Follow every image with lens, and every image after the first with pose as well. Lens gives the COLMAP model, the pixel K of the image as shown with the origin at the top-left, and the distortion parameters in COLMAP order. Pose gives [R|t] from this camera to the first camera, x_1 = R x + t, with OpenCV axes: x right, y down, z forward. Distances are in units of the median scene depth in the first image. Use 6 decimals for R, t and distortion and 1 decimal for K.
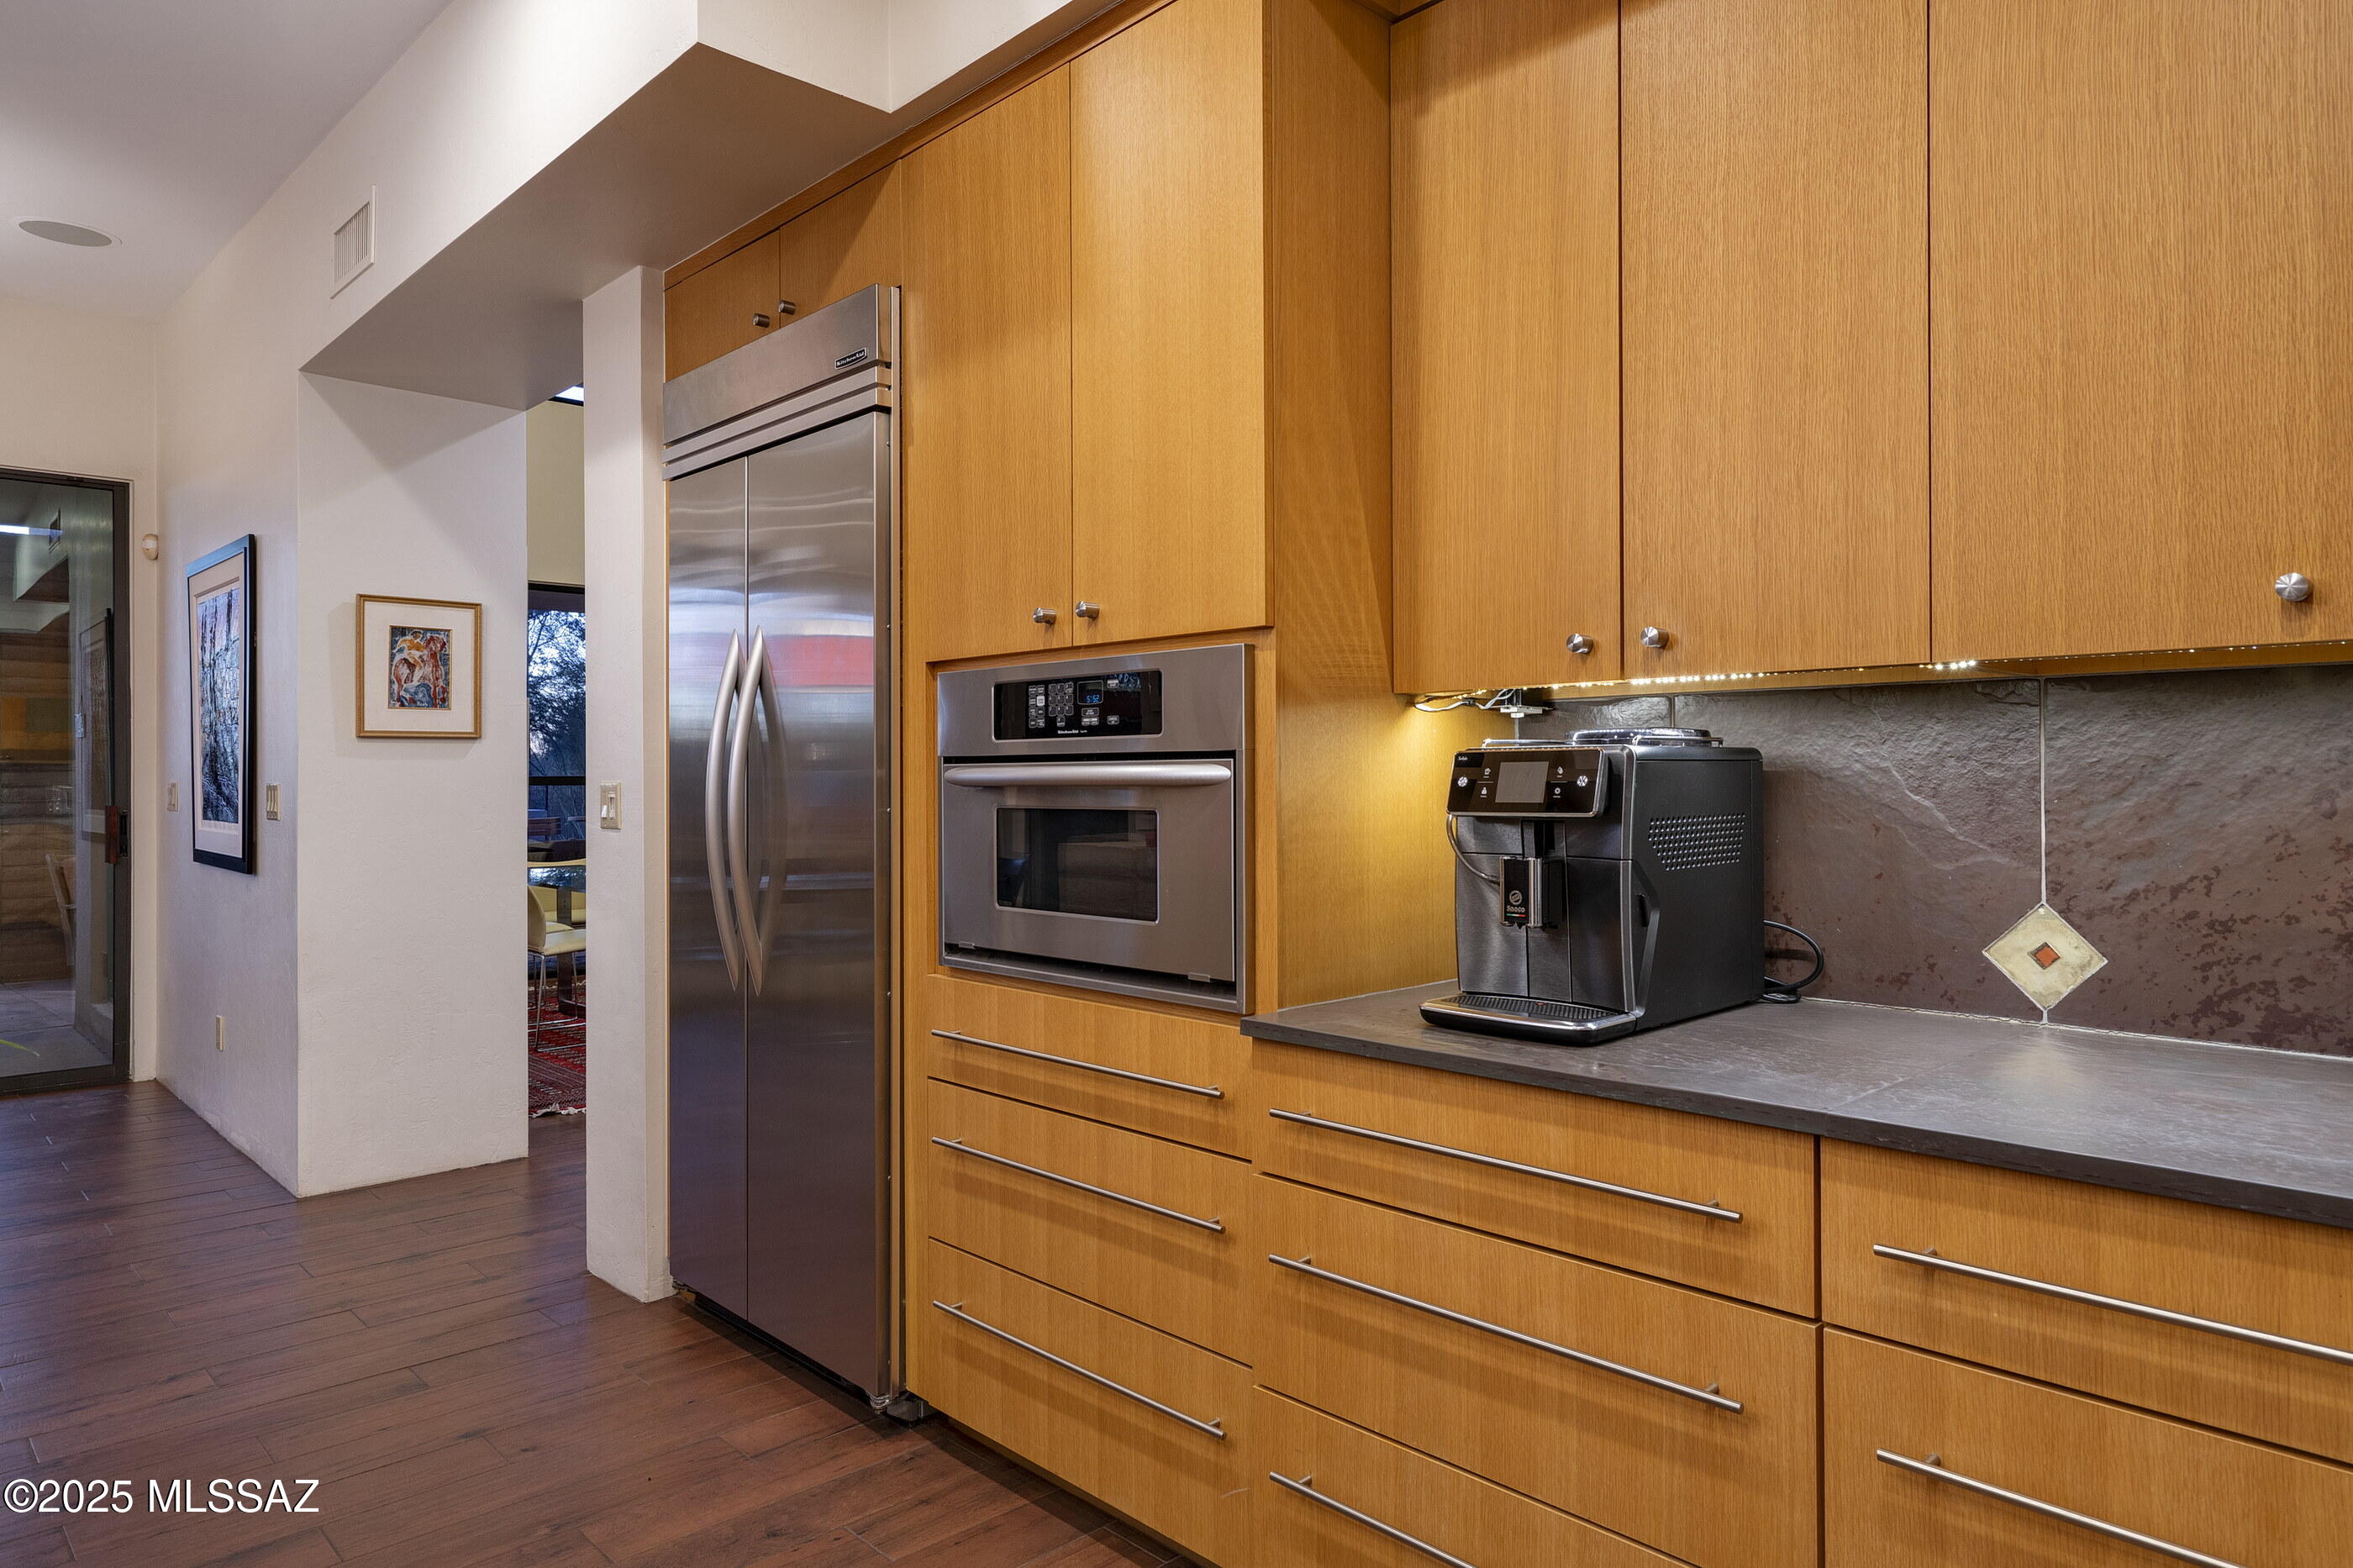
lens RADIAL K [[1469.8, 0, 1174.4], [0, 1469.8, 767.3], [0, 0, 1]] dist [0.006842, -0.000285]
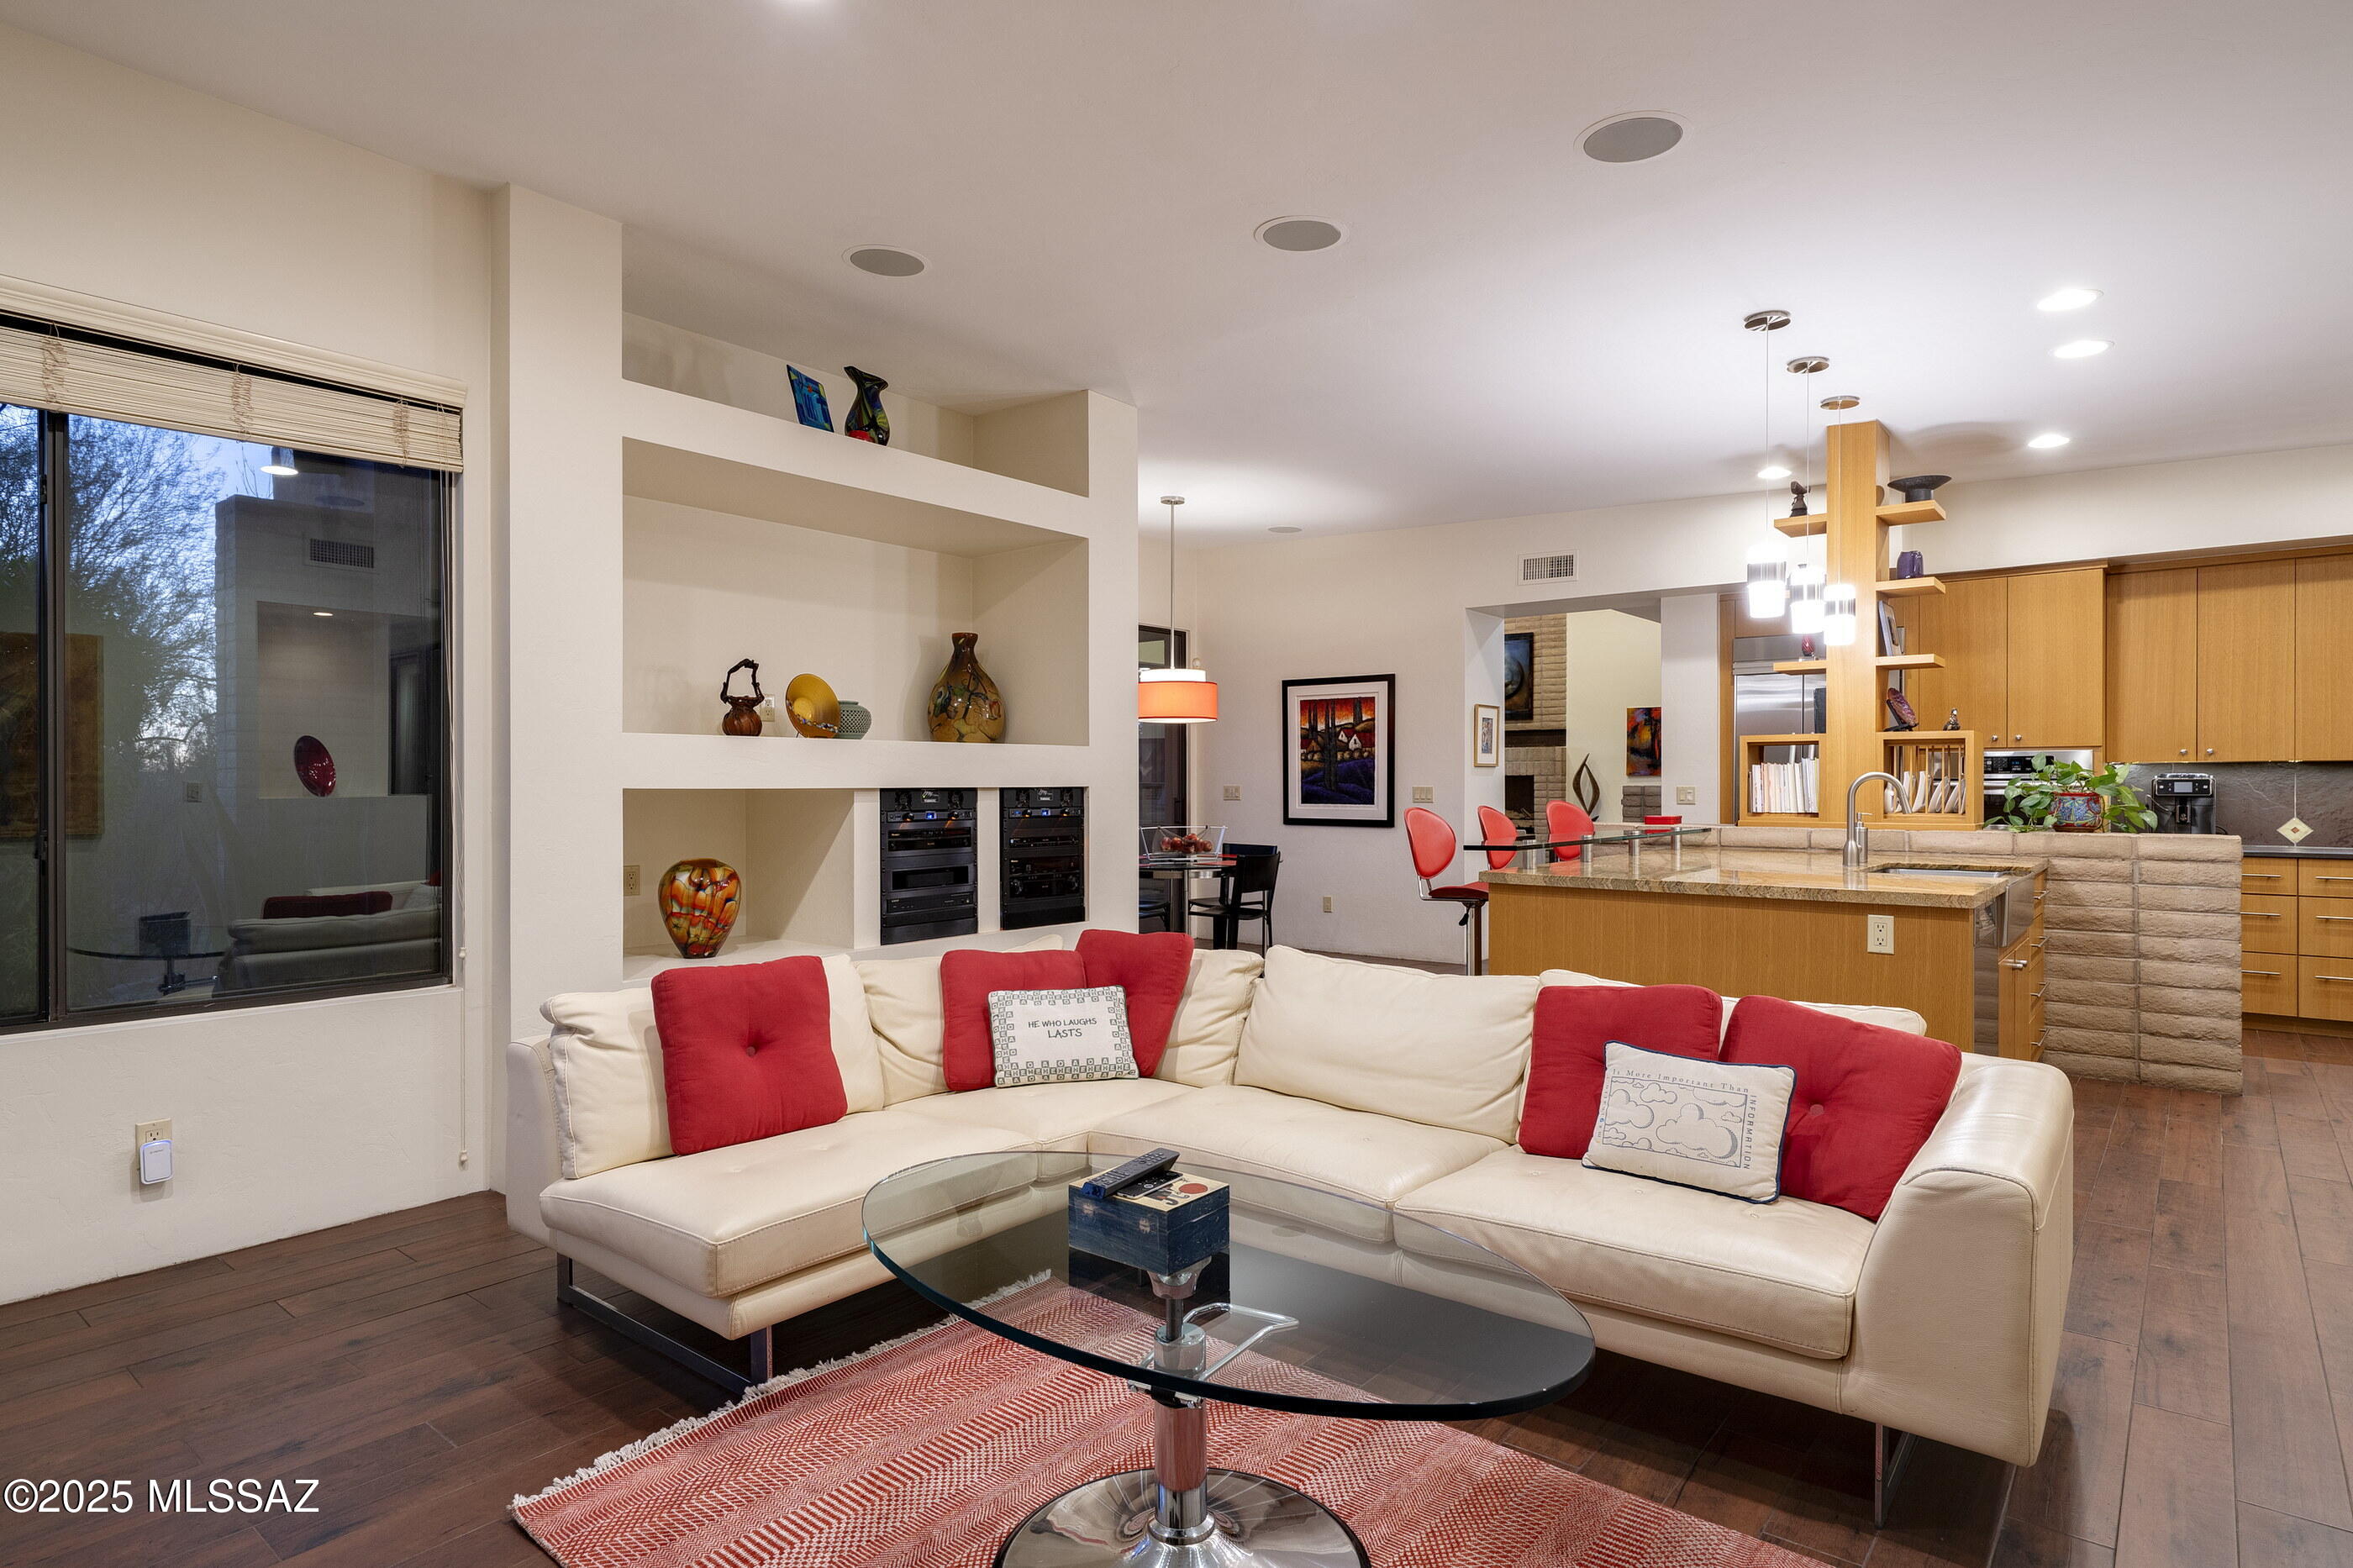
lens RADIAL K [[1272.6, 0, 1176.5], [0, 1272.6, 784.0], [0, 0, 1]] dist [-0.001499, -0.000976]
pose [[0.993517, 0.003862, 0.113617, -2.943544], [-0.004674, 0.999965, 0.006884, -0.009533], [-0.113587, -0.007371, 0.993501, -2.183972]]
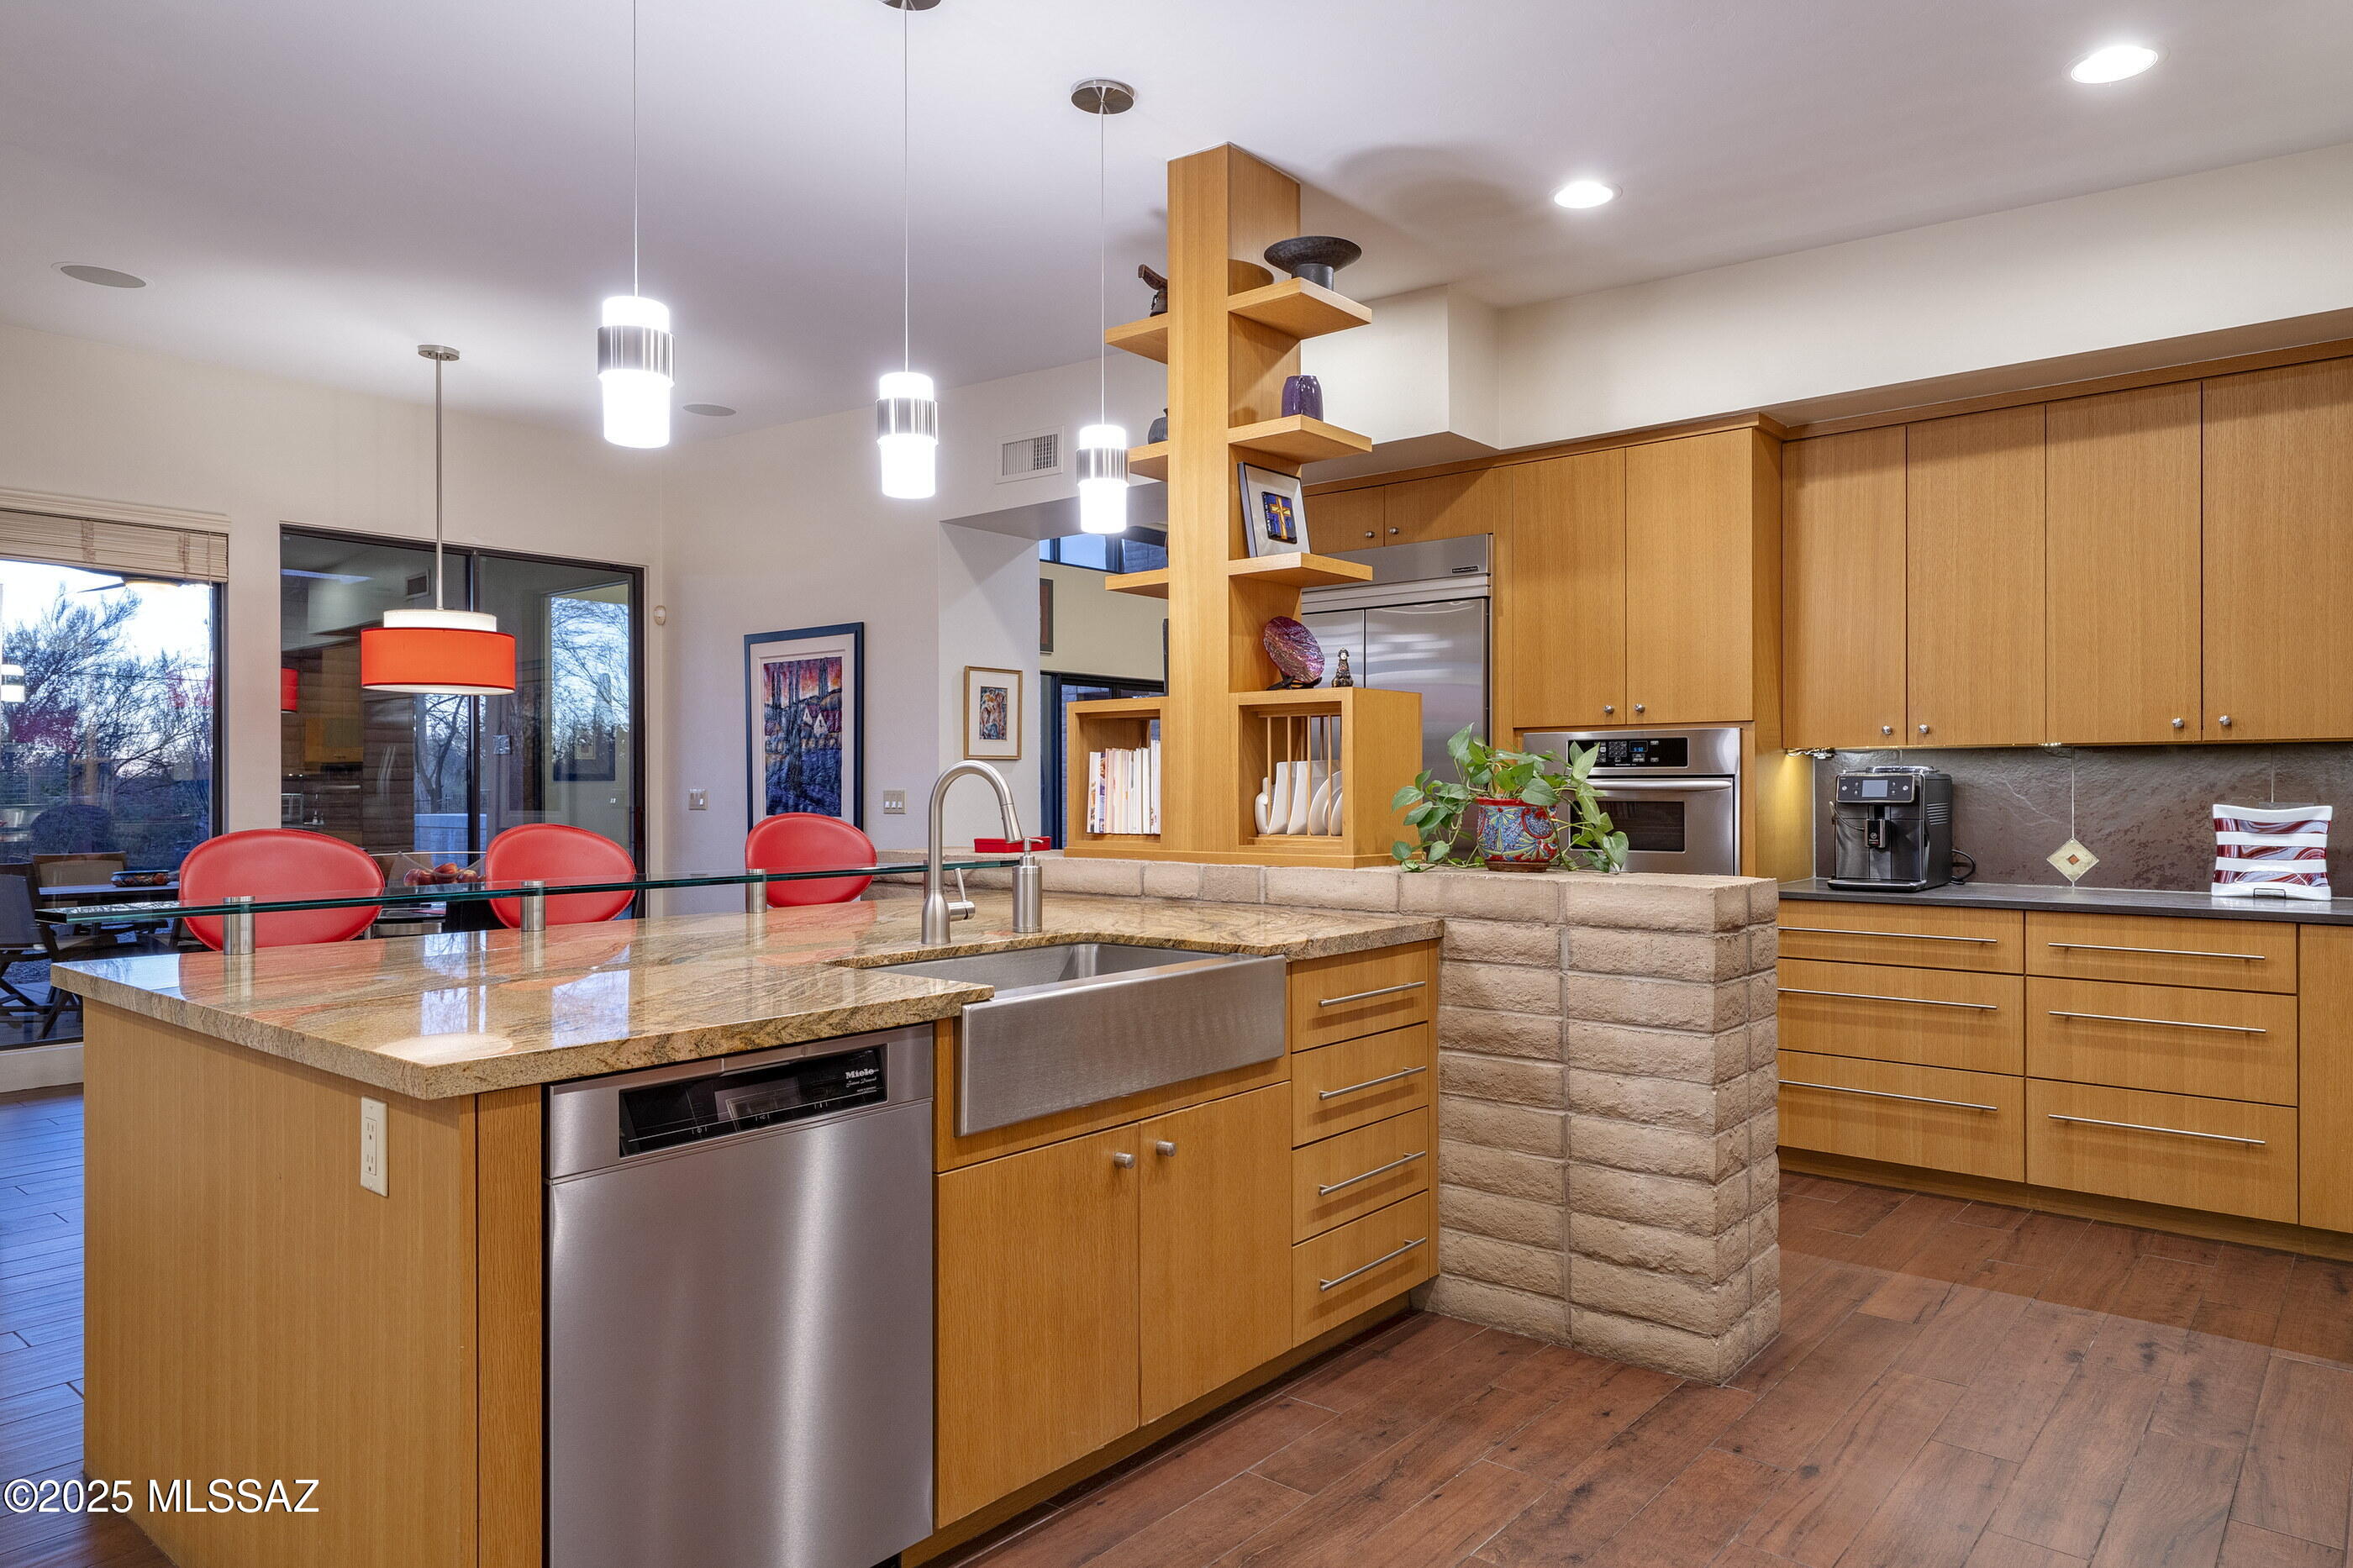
lens RADIAL K [[1491.4, 0, 1176.5], [0, 1491.4, 784.0], [0, 0, 1]] dist [0.000031, 0.000340]
pose [[0.994434, 0.002354, 0.105332, -1.181268], [-0.002832, 0.999986, 0.004389, -0.004872], [-0.105320, -0.004663, 0.994427, -1.341154]]
